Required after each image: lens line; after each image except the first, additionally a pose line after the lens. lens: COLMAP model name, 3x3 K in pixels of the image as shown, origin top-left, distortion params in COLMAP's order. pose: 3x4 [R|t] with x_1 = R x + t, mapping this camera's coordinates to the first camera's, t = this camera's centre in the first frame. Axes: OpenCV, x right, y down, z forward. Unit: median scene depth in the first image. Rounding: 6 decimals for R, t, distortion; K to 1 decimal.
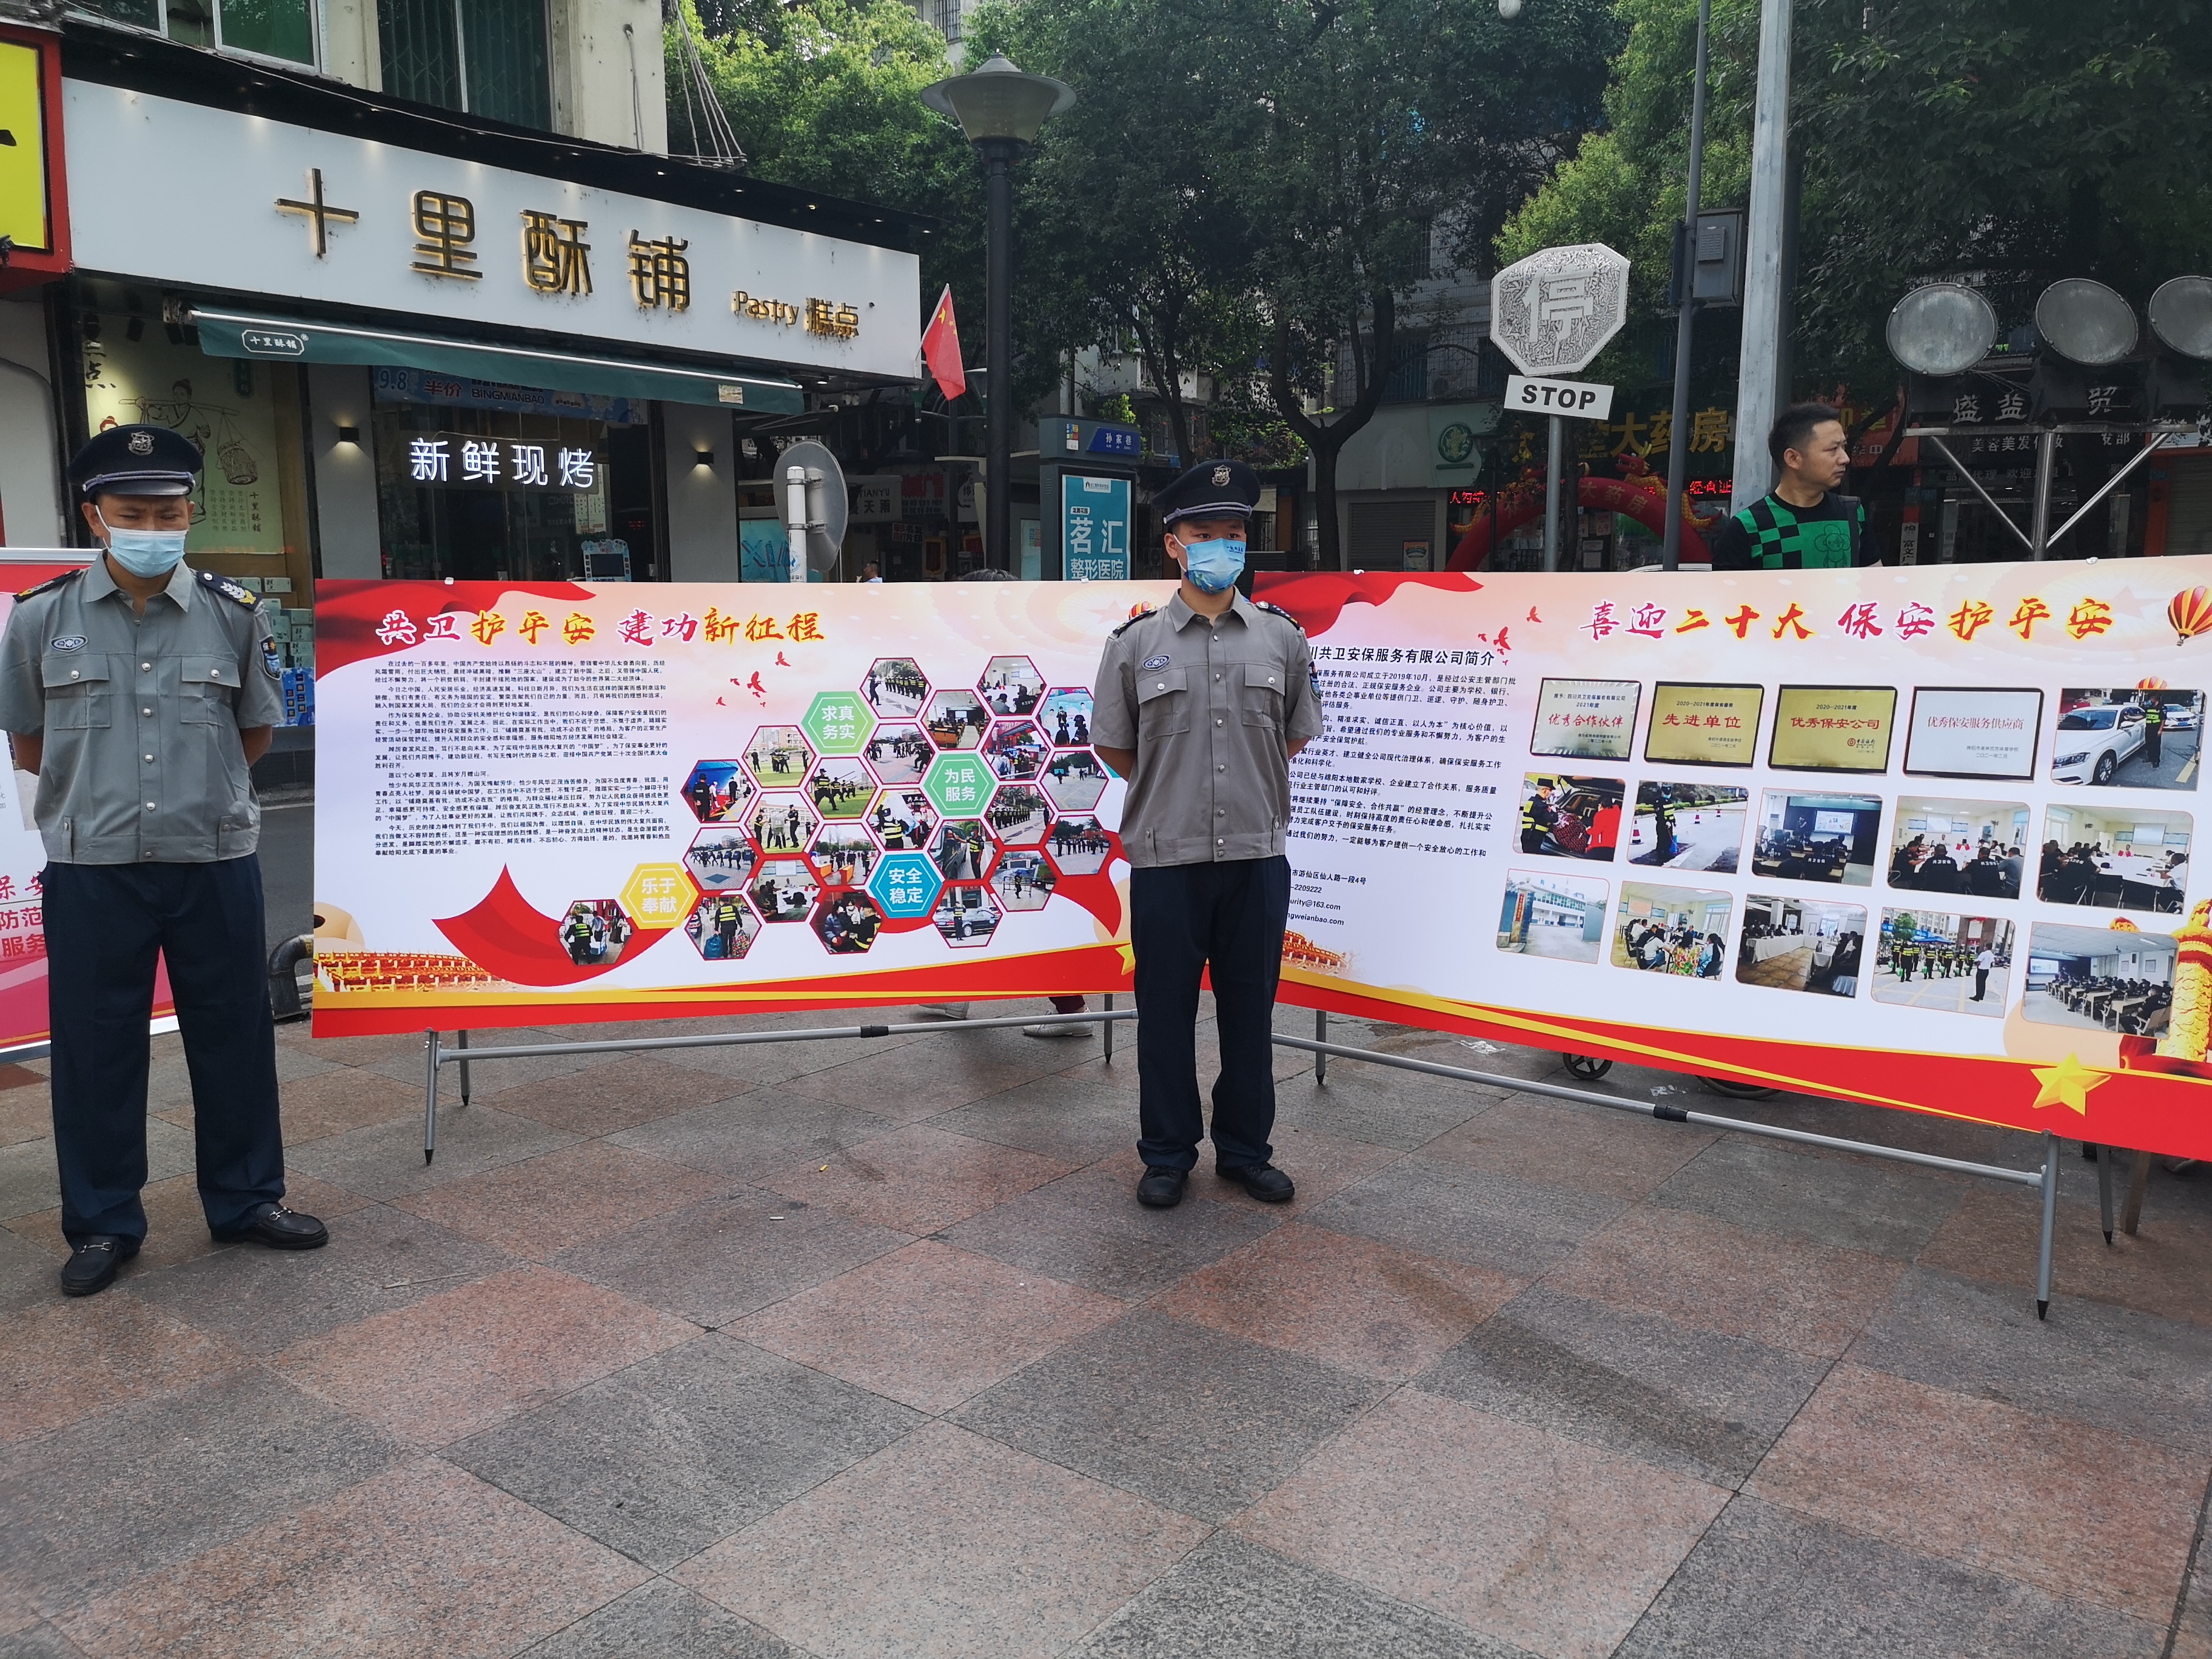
lens RADIAL K [[1701.4, 0, 1116.4], [0, 1701.4, 823.3], [0, 0, 1]] dist [0.062123, -0.064570]
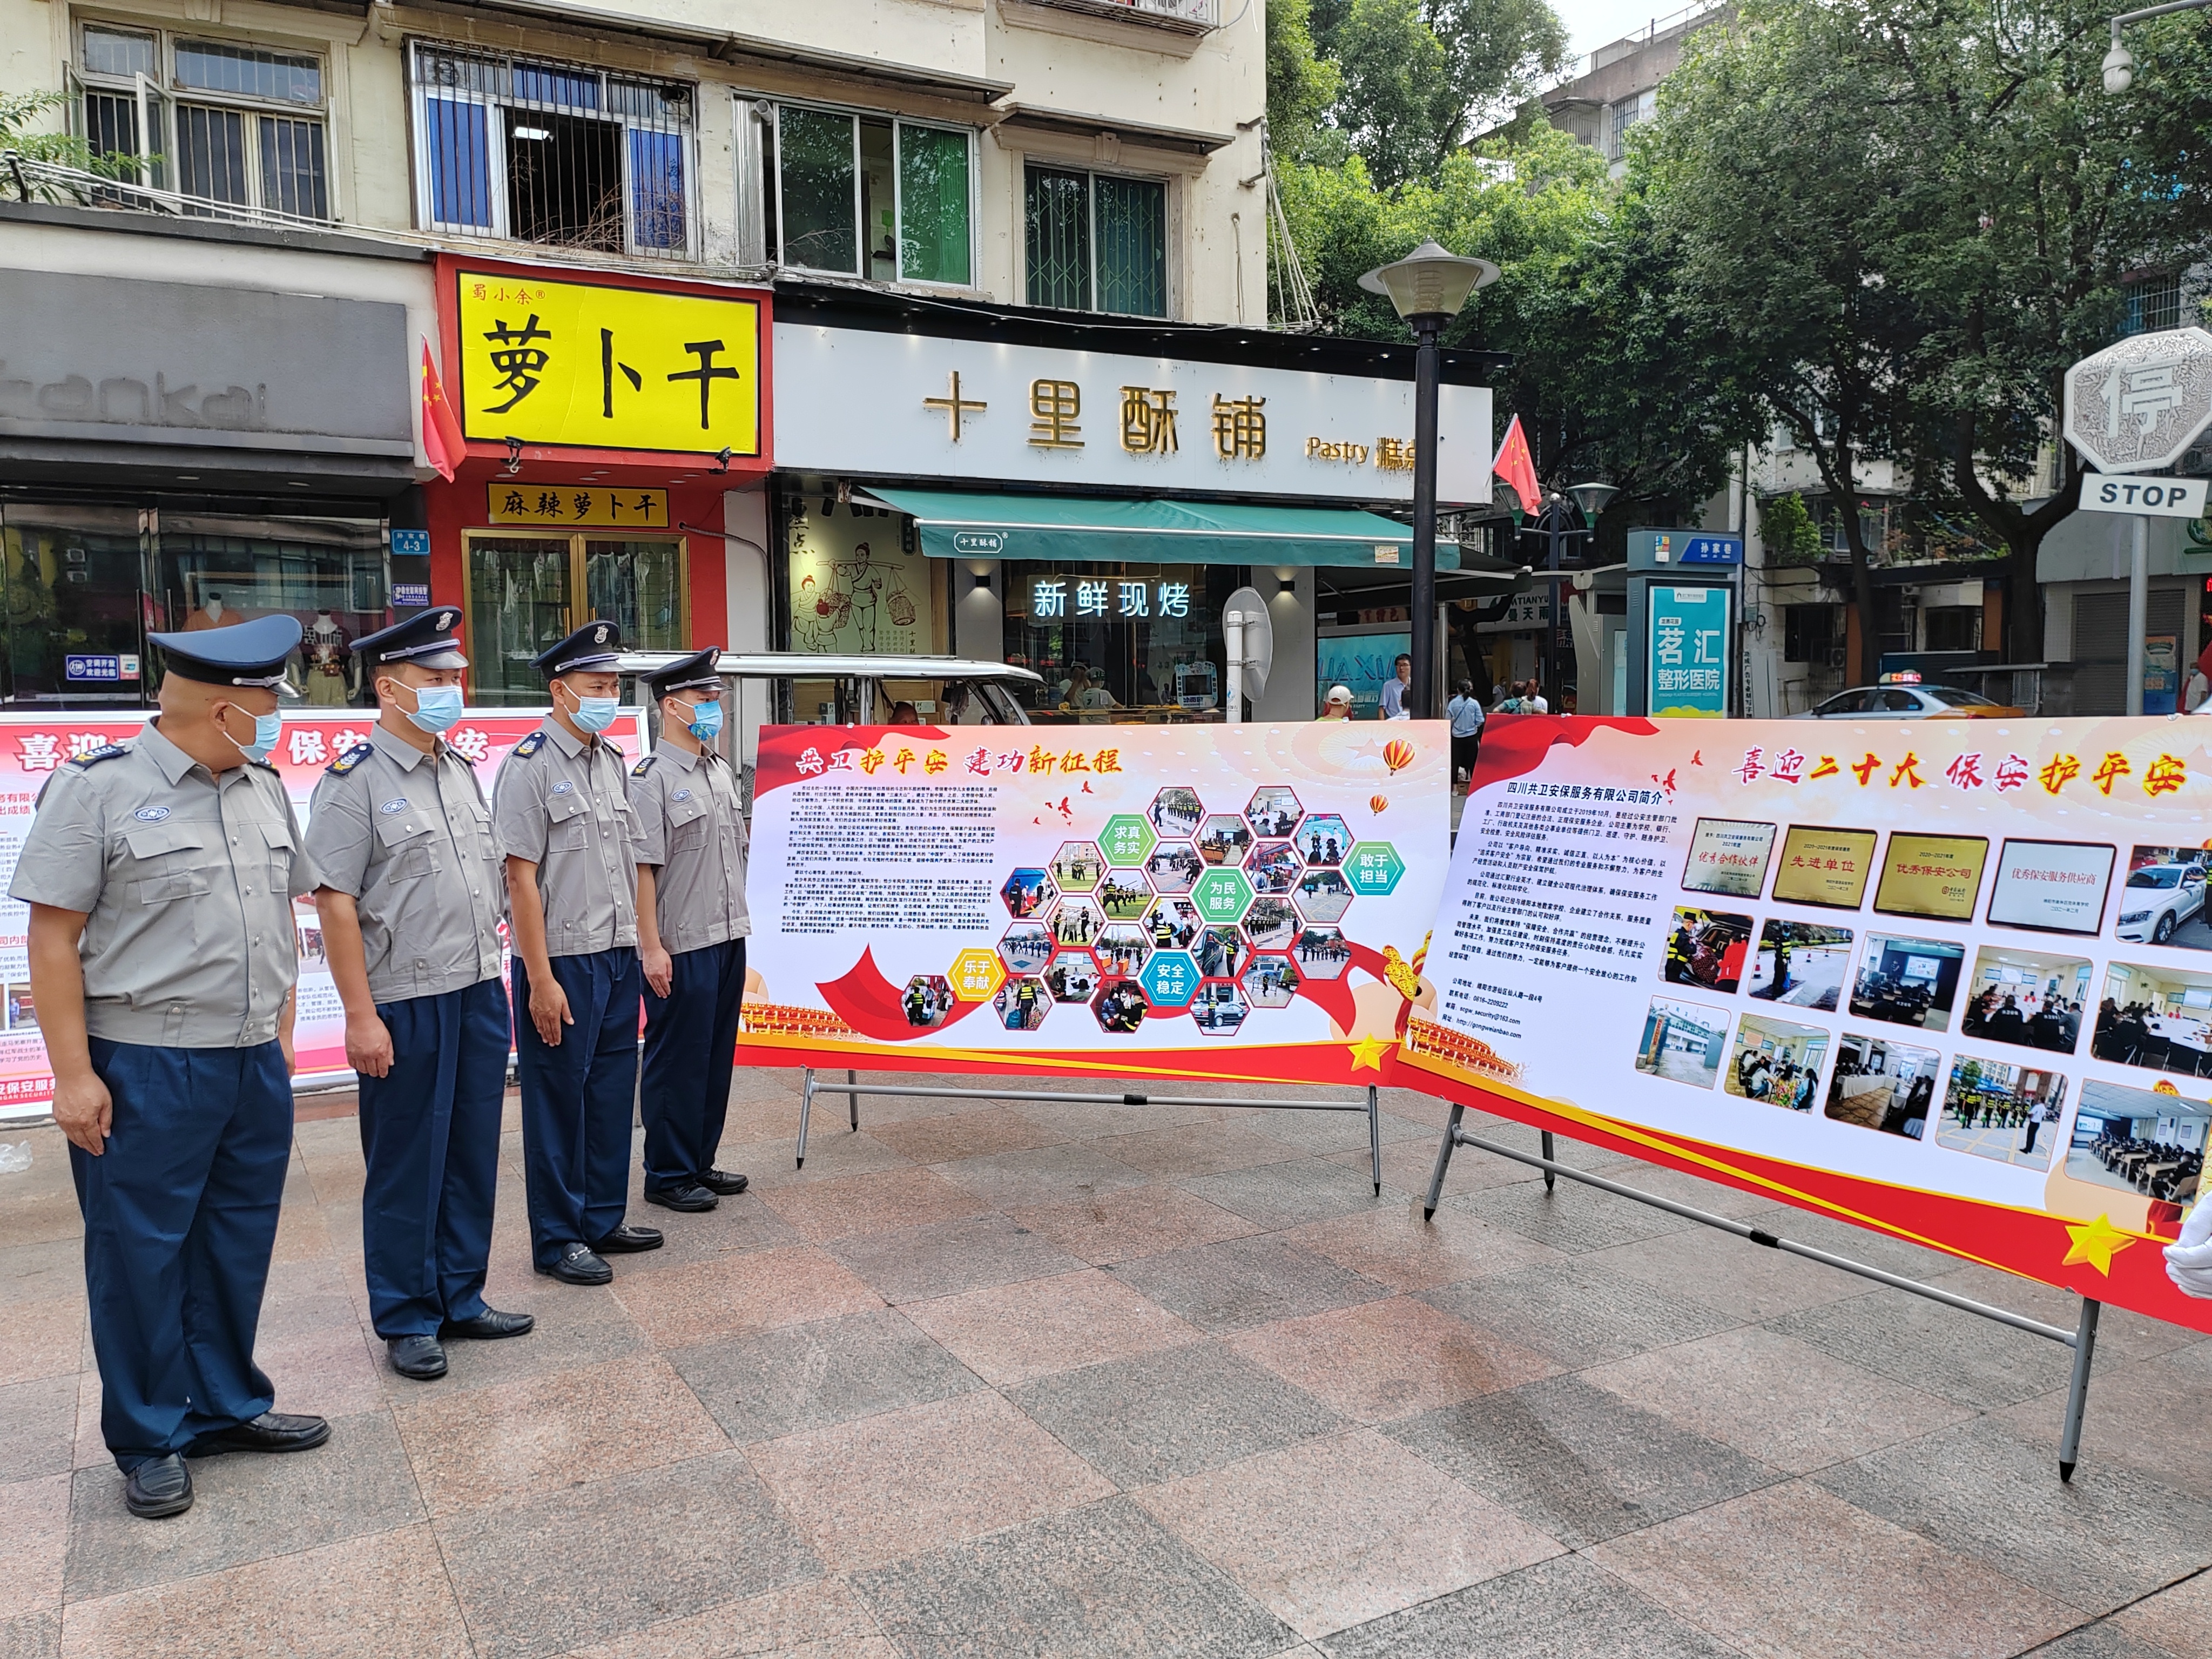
lens RADIAL K [[1695.6, 0, 1116.6], [0, 1695.6, 819.3], [0, 0, 1]] dist [0.018147, 0.024080]
pose [[0.918768, 0.021779, -0.394197, 0.303825], [-0.045695, 0.997633, -0.051385, -0.011897], [0.392145, 0.065224, 0.917588, -0.103743]]
